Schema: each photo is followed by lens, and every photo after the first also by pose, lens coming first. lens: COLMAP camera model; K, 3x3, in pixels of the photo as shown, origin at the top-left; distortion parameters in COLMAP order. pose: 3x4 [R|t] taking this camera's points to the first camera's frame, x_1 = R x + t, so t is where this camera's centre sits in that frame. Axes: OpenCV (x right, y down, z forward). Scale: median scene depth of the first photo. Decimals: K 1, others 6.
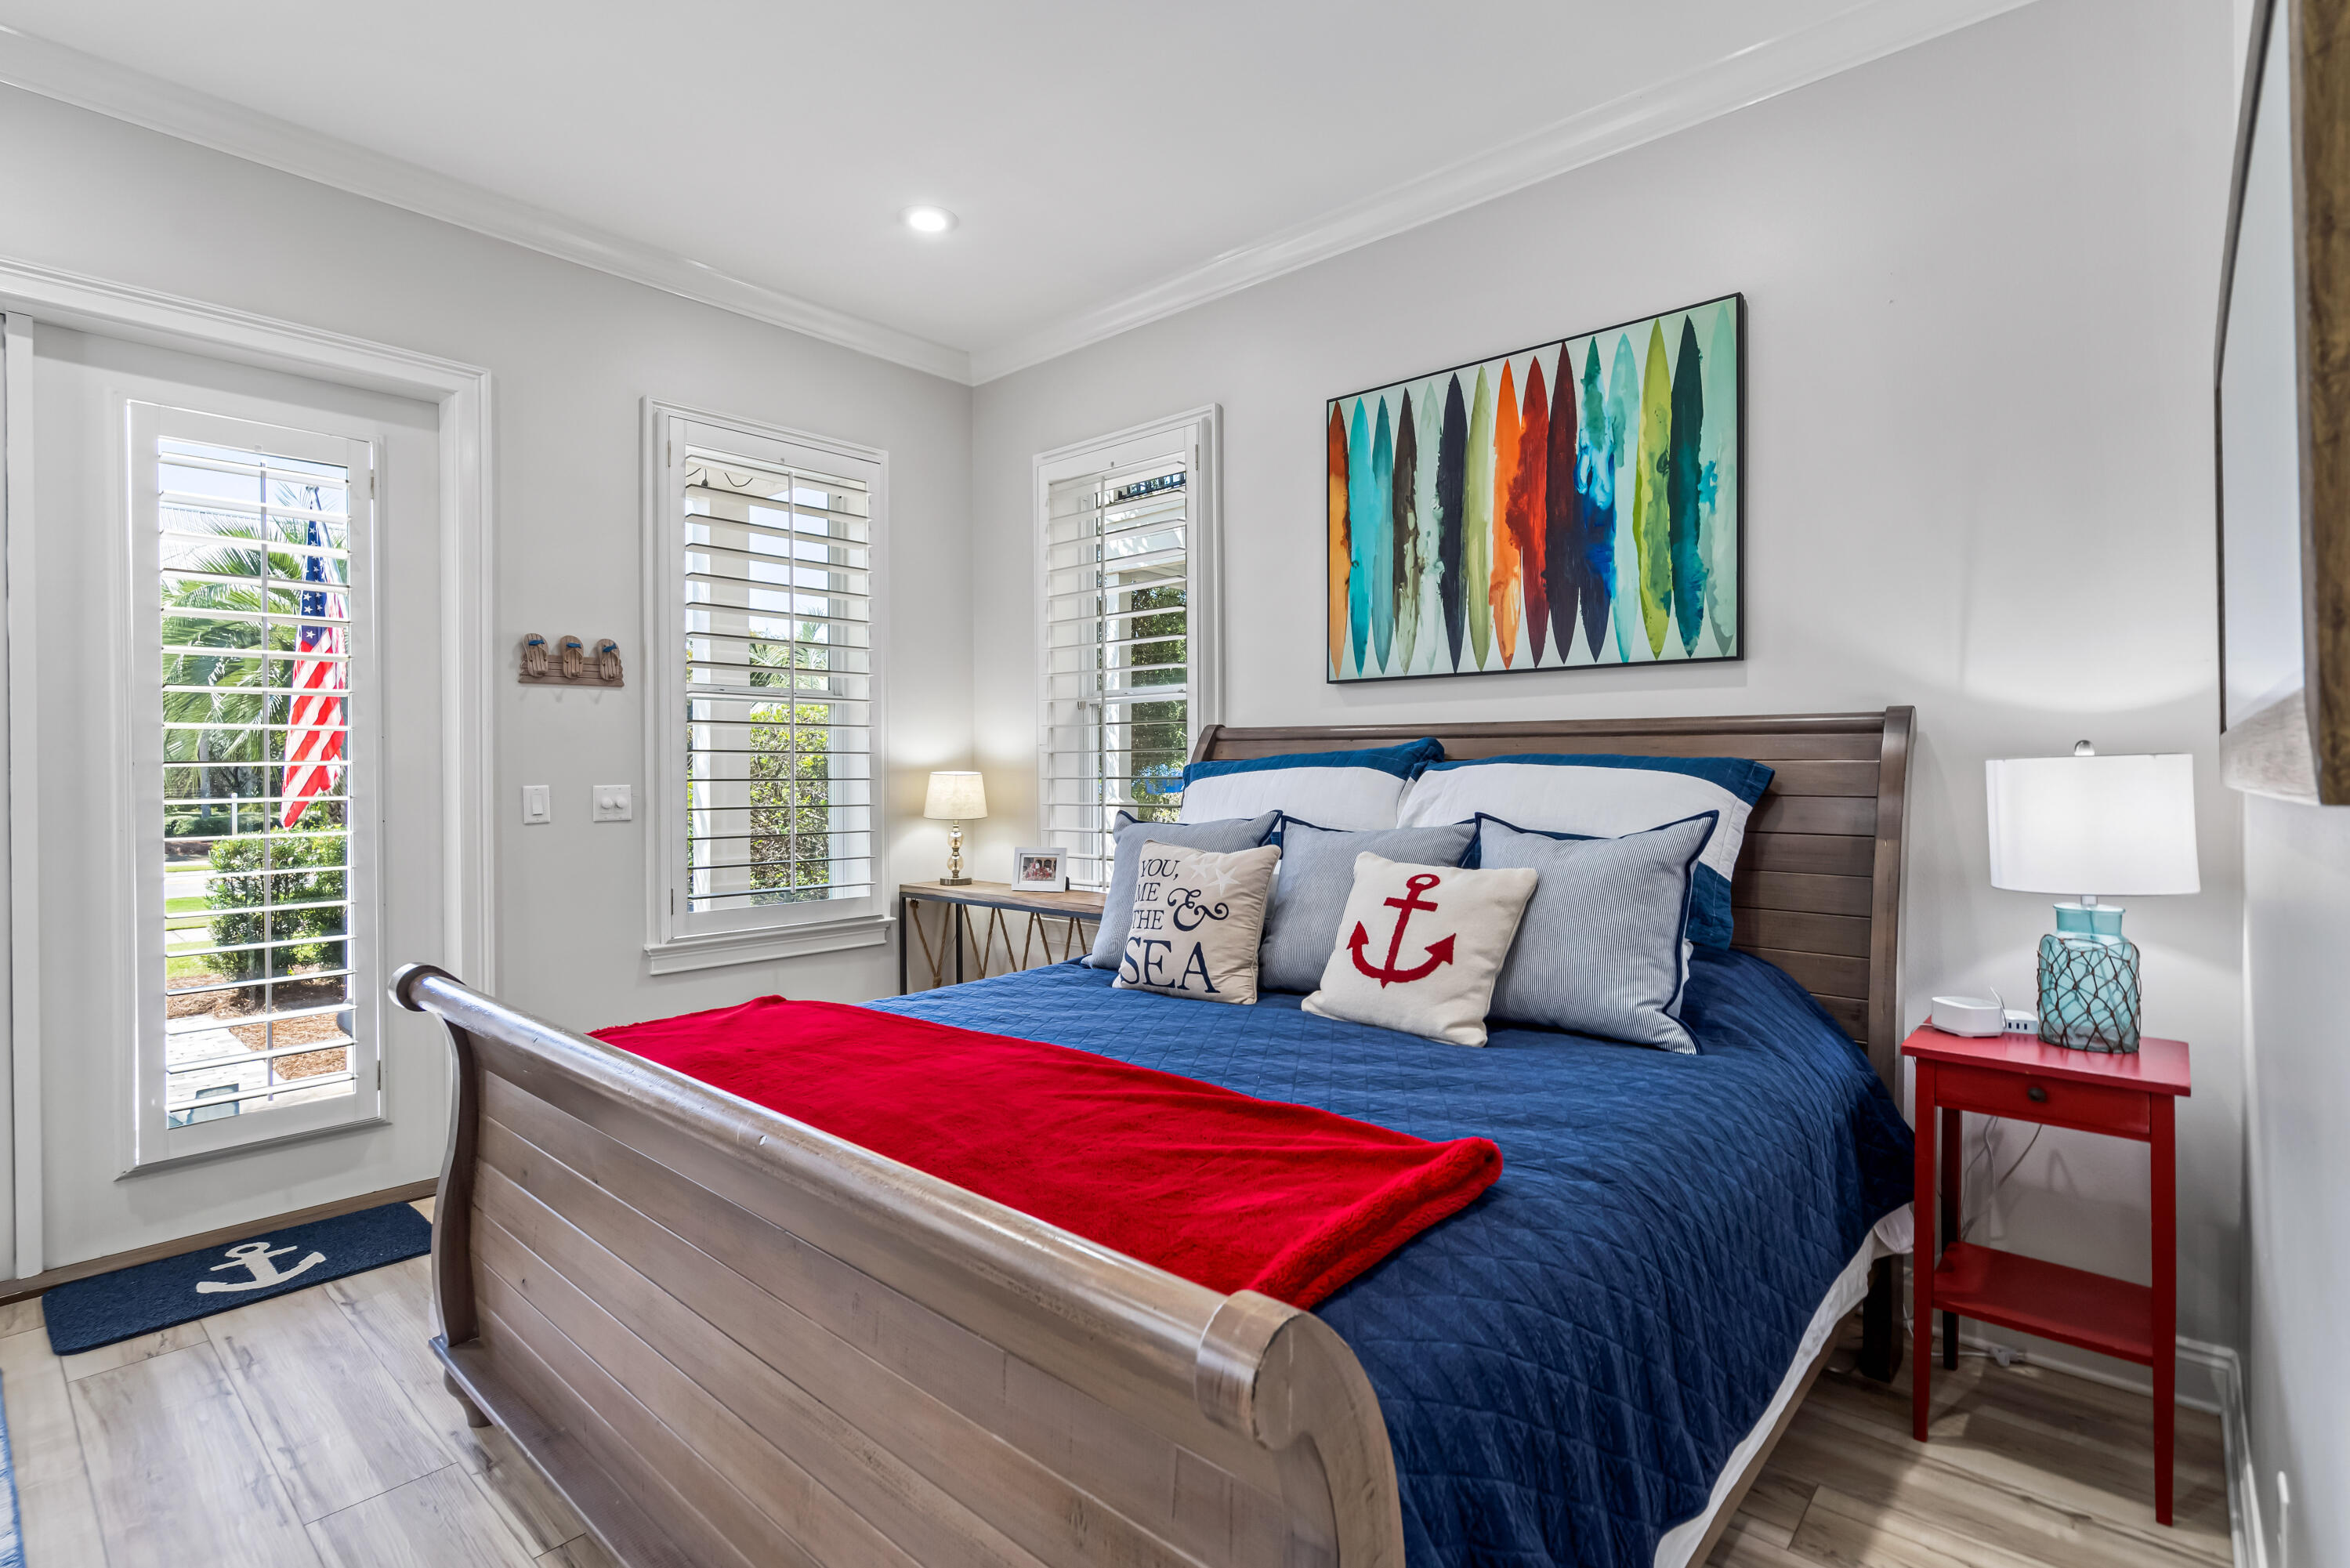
lens RADIAL K [[1106.8, 0, 1167.2], [0, 1106.8, 767.6], [0, 0, 1]] dist [-0.008011, 0.002765]
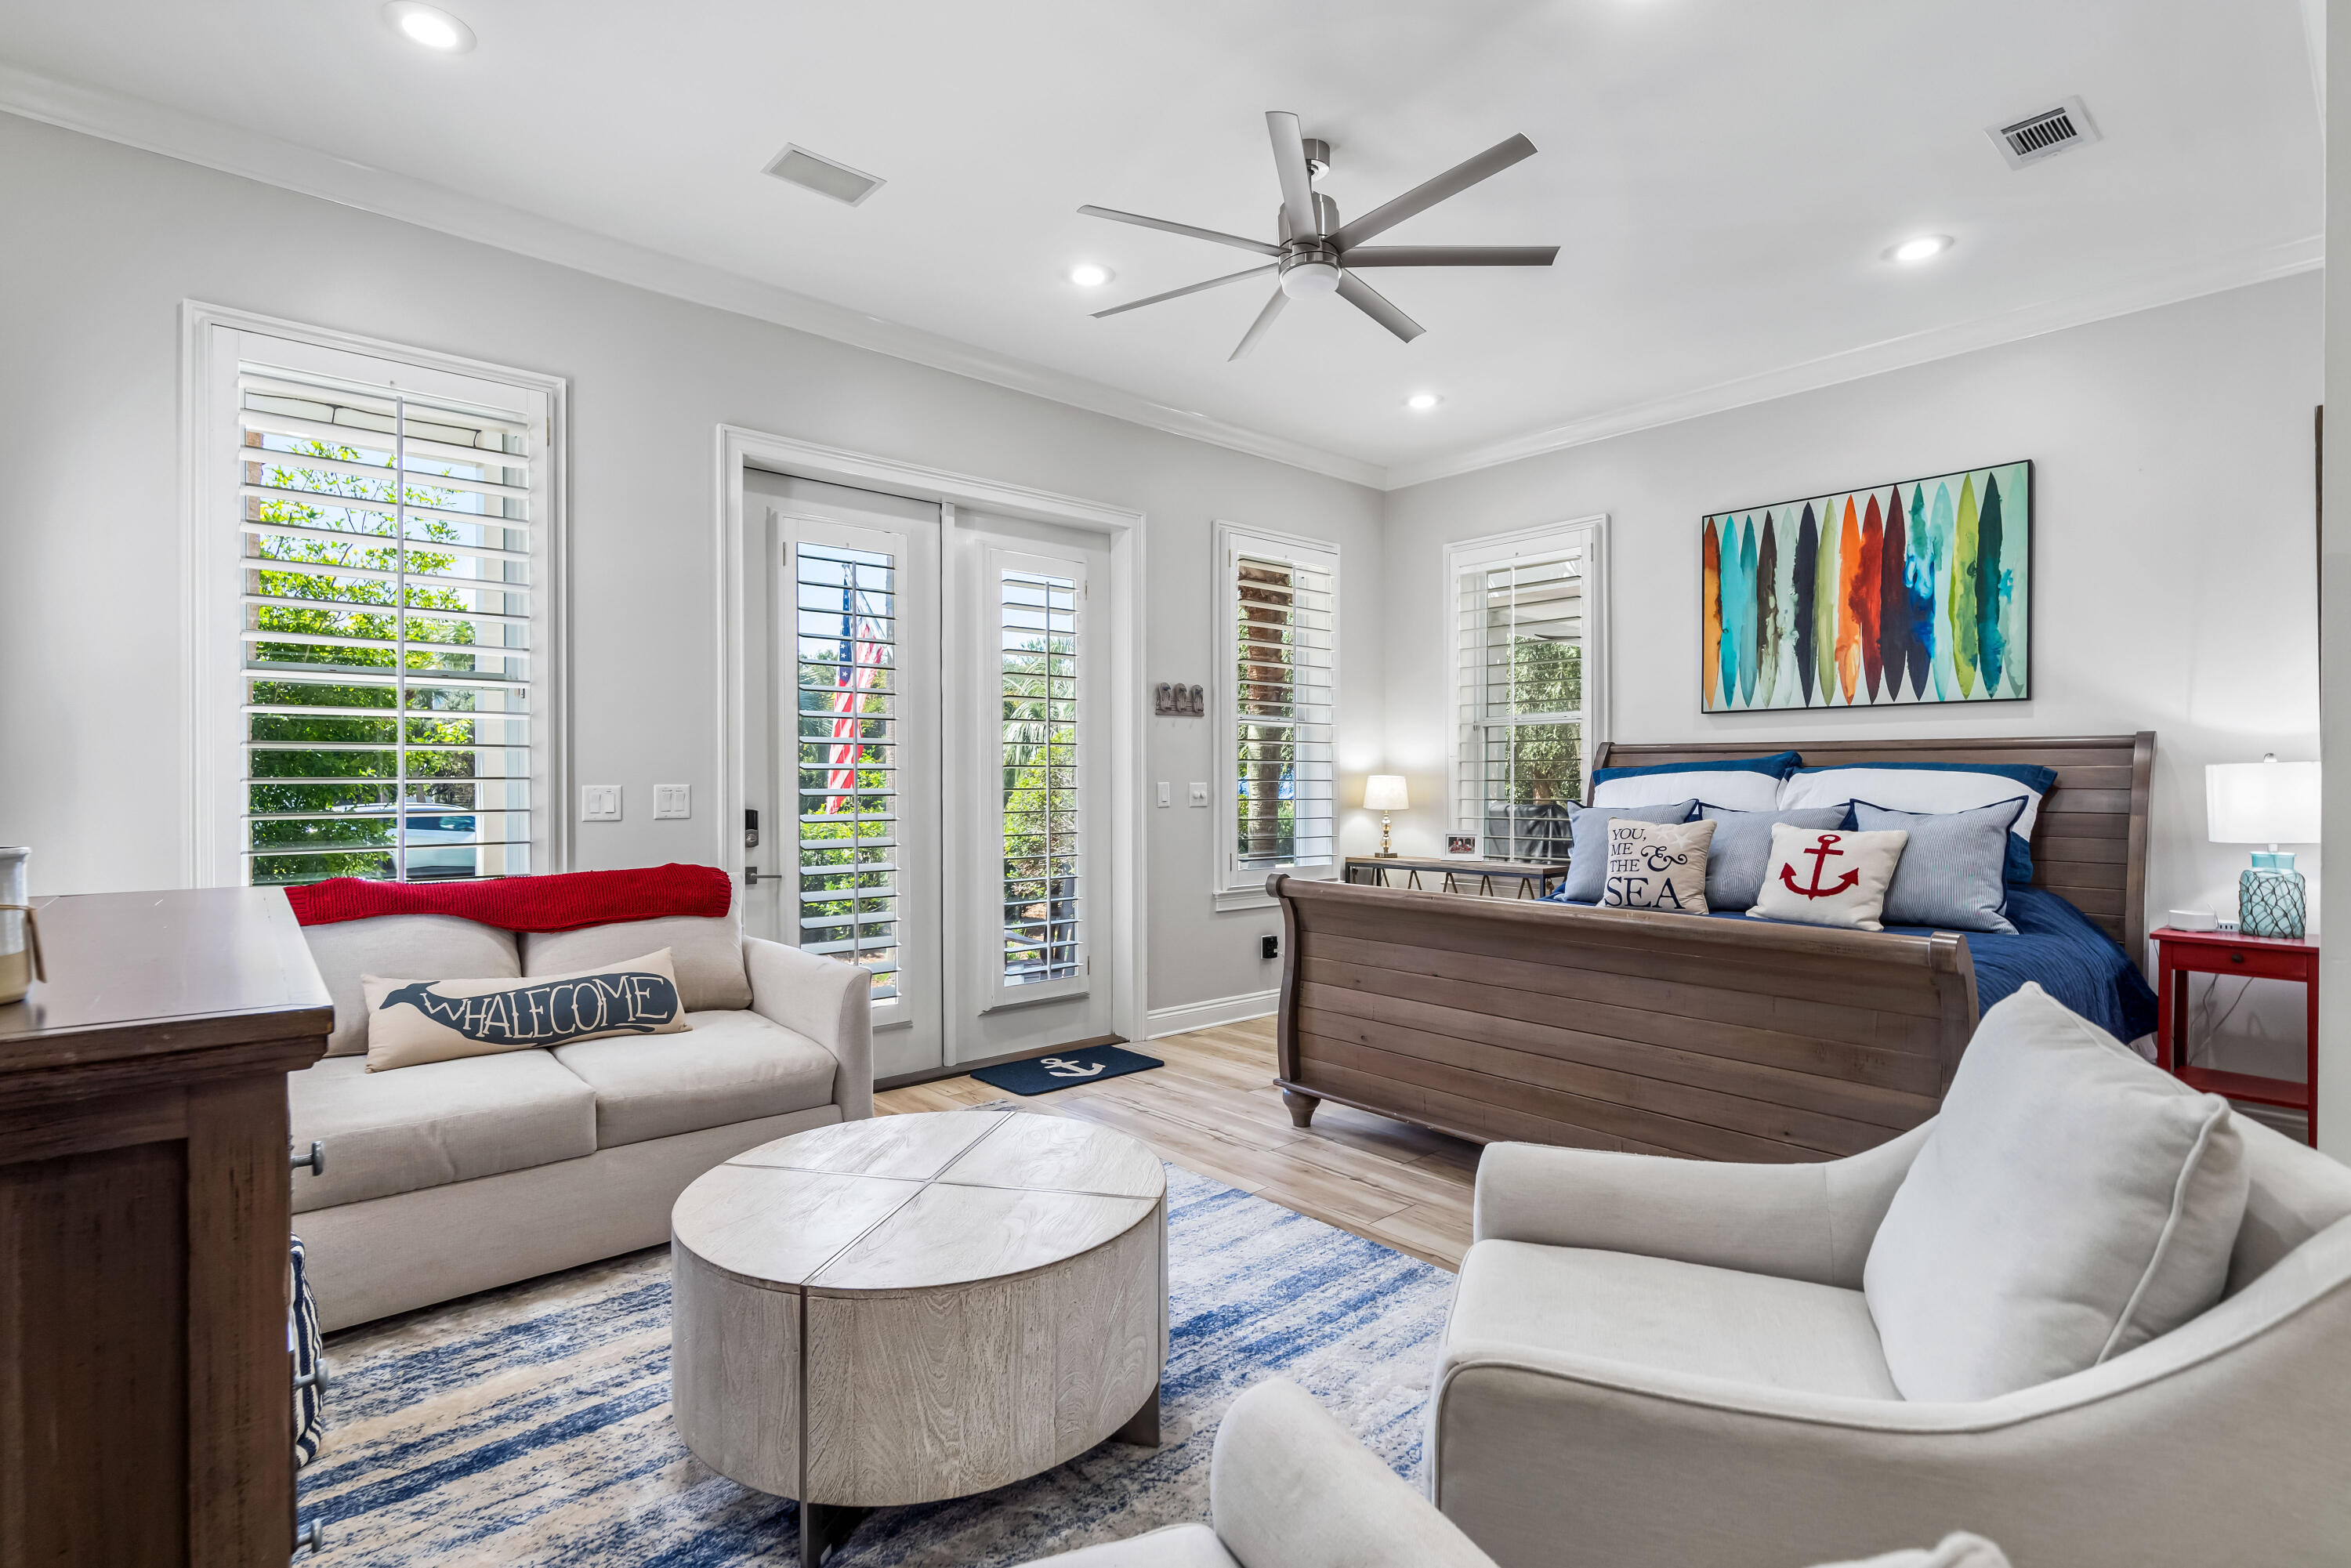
lens RADIAL K [[1107.2, 0, 1175.3], [0, 1107.2, 783.2], [0, 0, 1]] dist [-0.008011, 0.002765]
pose [[0.993482, 0.004544, -0.113895, -0.461408], [-0.004463, 0.999990, 0.000967, 0.019676], [0.113898, -0.000452, 0.993492, -0.624100]]
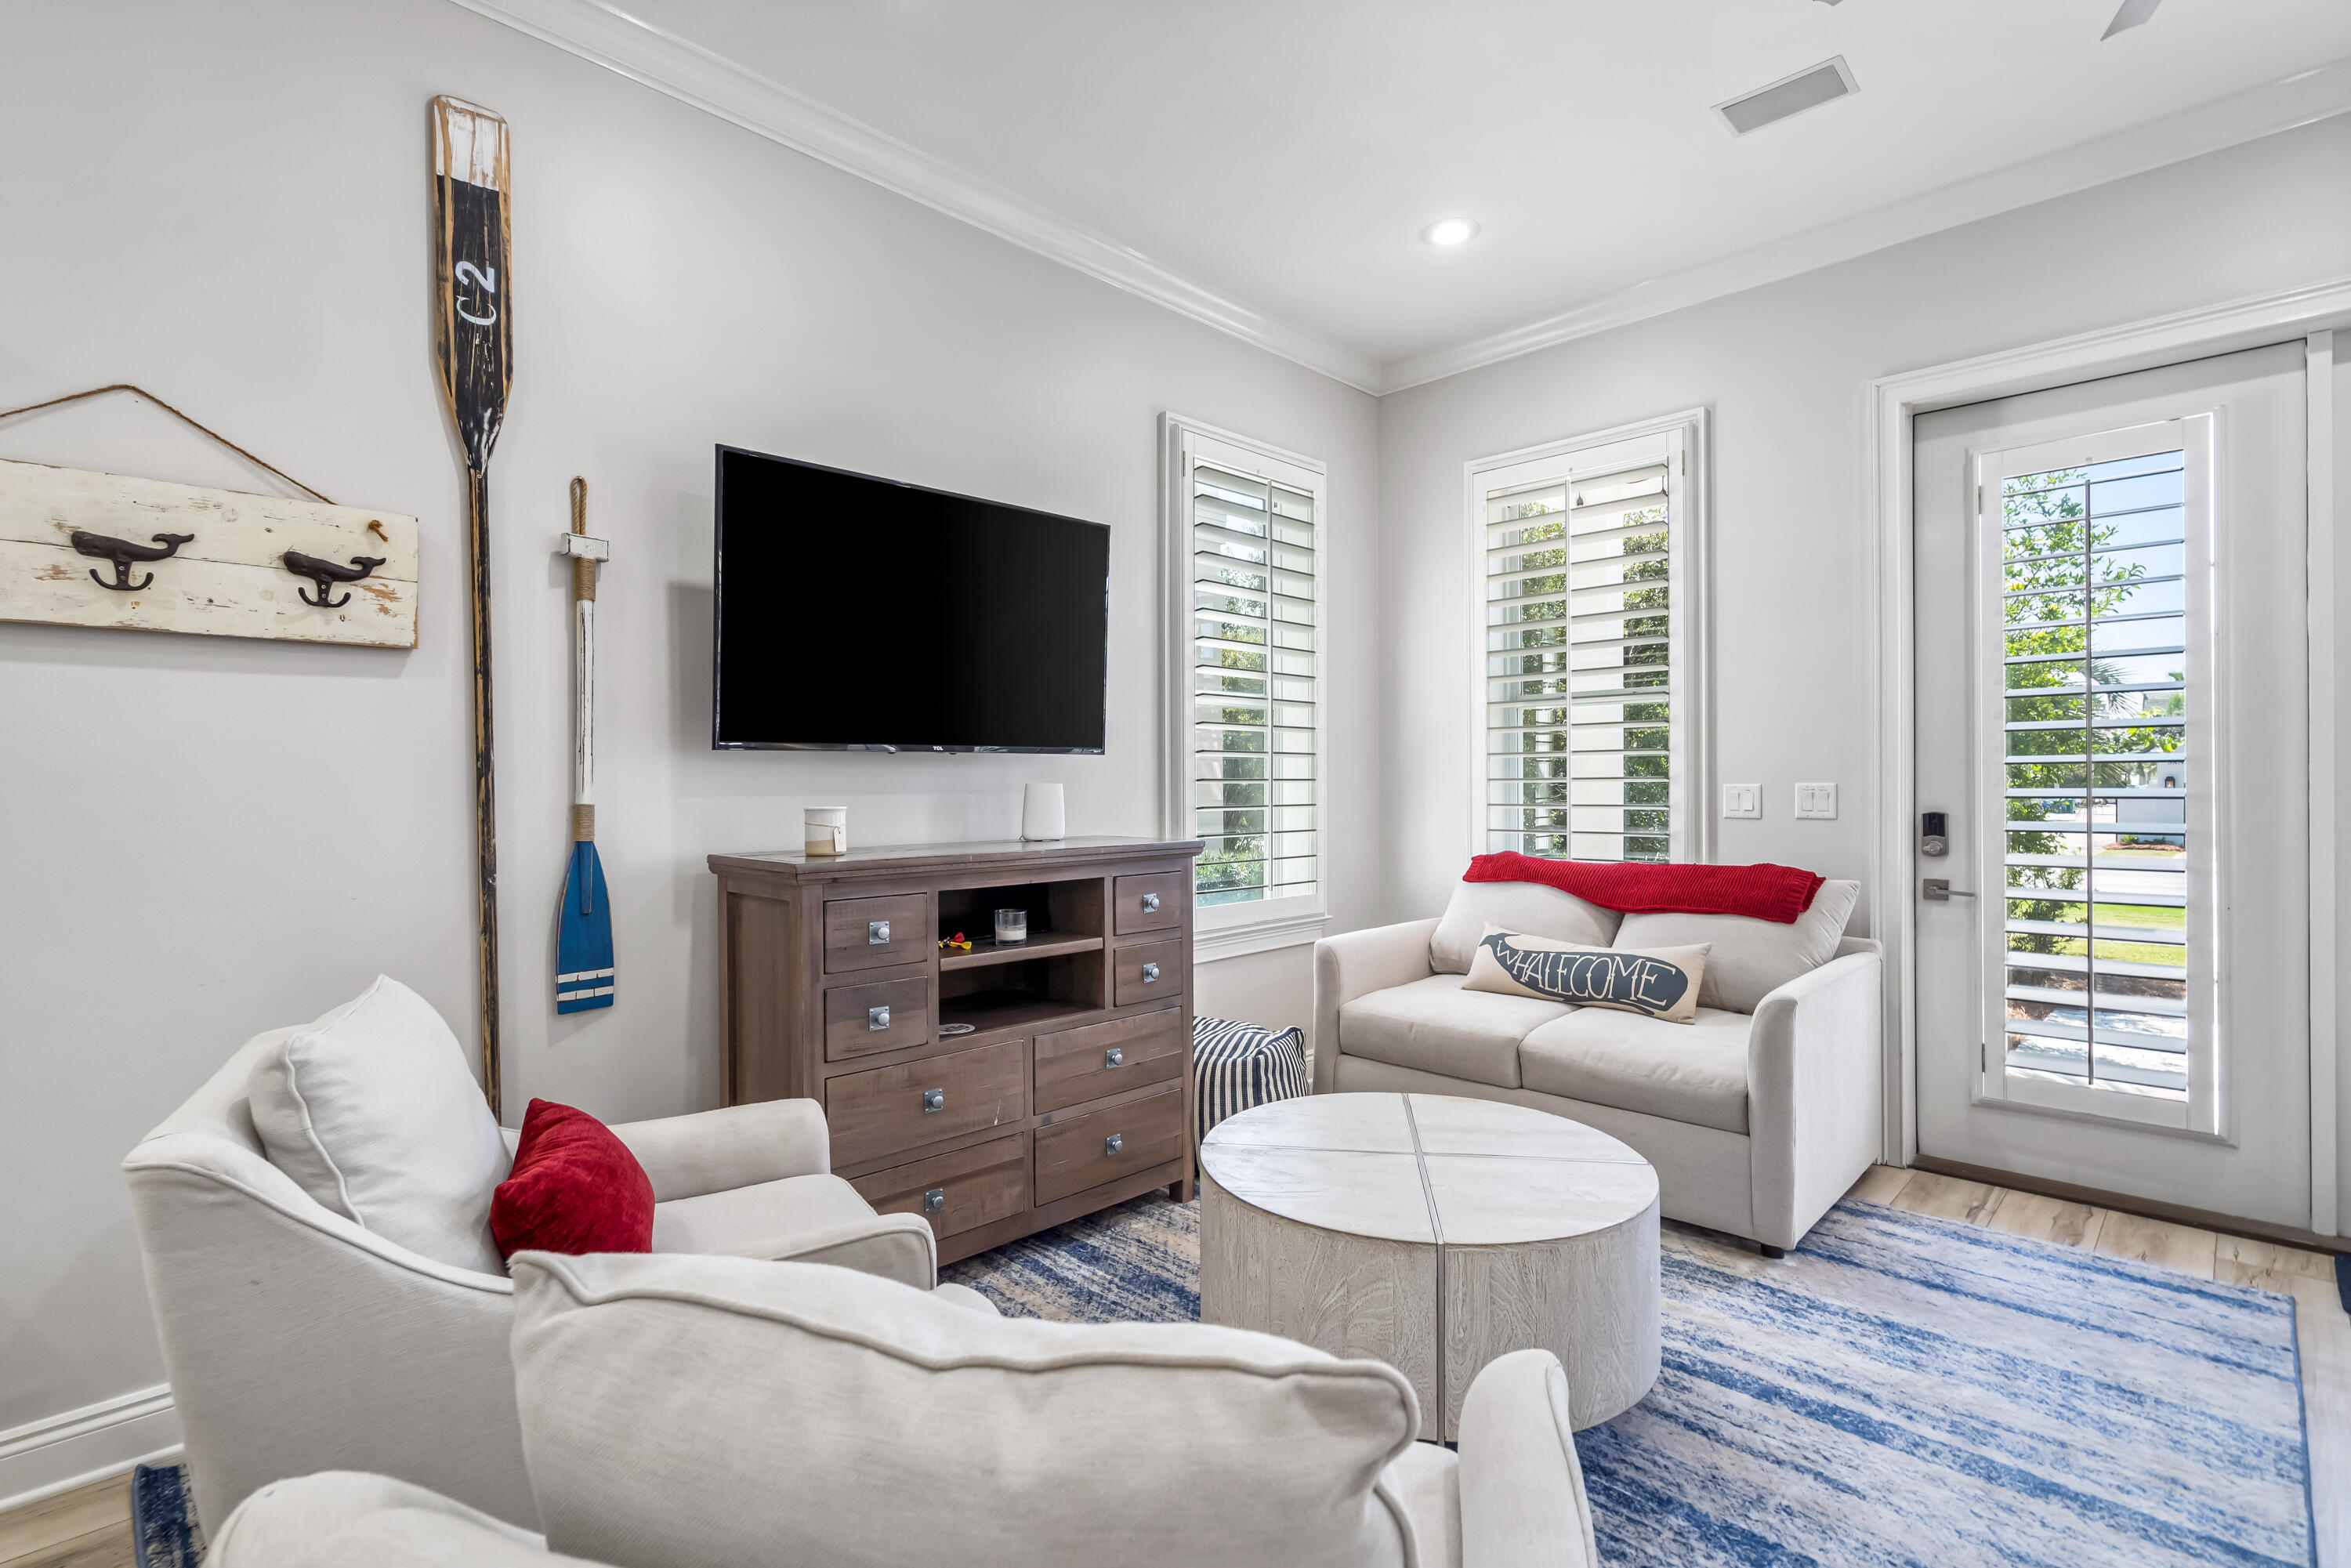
lens RADIAL K [[1107.2, 0, 1165.0], [0, 1107.2, 786.5], [0, 0, 1]] dist [-0.008011, 0.002765]
pose [[-0.051360, 0.009106, -0.998639, 0.079286], [0.002485, 0.999956, 0.008990, 0.015976], [0.998677, -0.002020, -0.051380, -0.060721]]
